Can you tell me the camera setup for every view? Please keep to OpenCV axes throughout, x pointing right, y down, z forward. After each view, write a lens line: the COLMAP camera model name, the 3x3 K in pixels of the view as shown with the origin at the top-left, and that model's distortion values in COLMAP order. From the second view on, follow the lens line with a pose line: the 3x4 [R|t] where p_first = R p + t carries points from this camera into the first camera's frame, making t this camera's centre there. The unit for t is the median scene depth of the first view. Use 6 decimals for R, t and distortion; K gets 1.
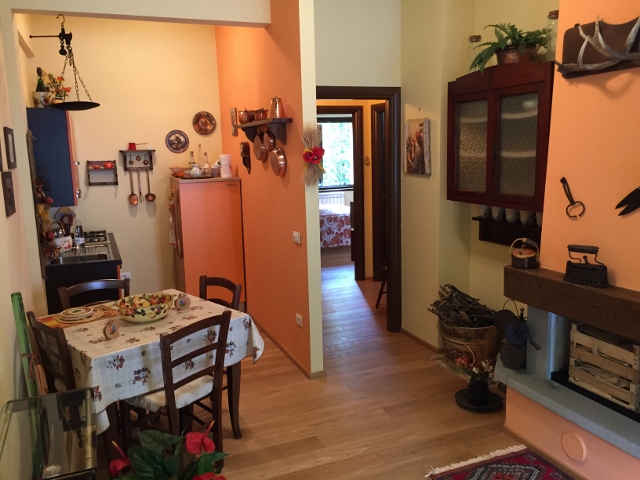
lens RADIAL K [[544.3, 0, 321.1], [0, 544.3, 237.8], [0, 0, 1]] dist [0.080938, -0.105007]
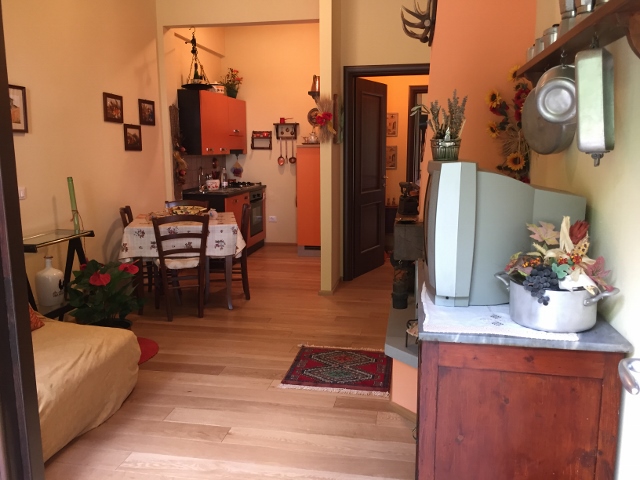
lens RADIAL K [[544.3, 0, 321.1], [0, 544.3, 237.8], [0, 0, 1]] dist [0.080938, -0.105007]
pose [[0.843281, 0.111961, -0.525683, 0.651651], [-0.106728, 0.993468, 0.040382, 0.073317], [0.526770, 0.022052, 0.849722, -0.094480]]
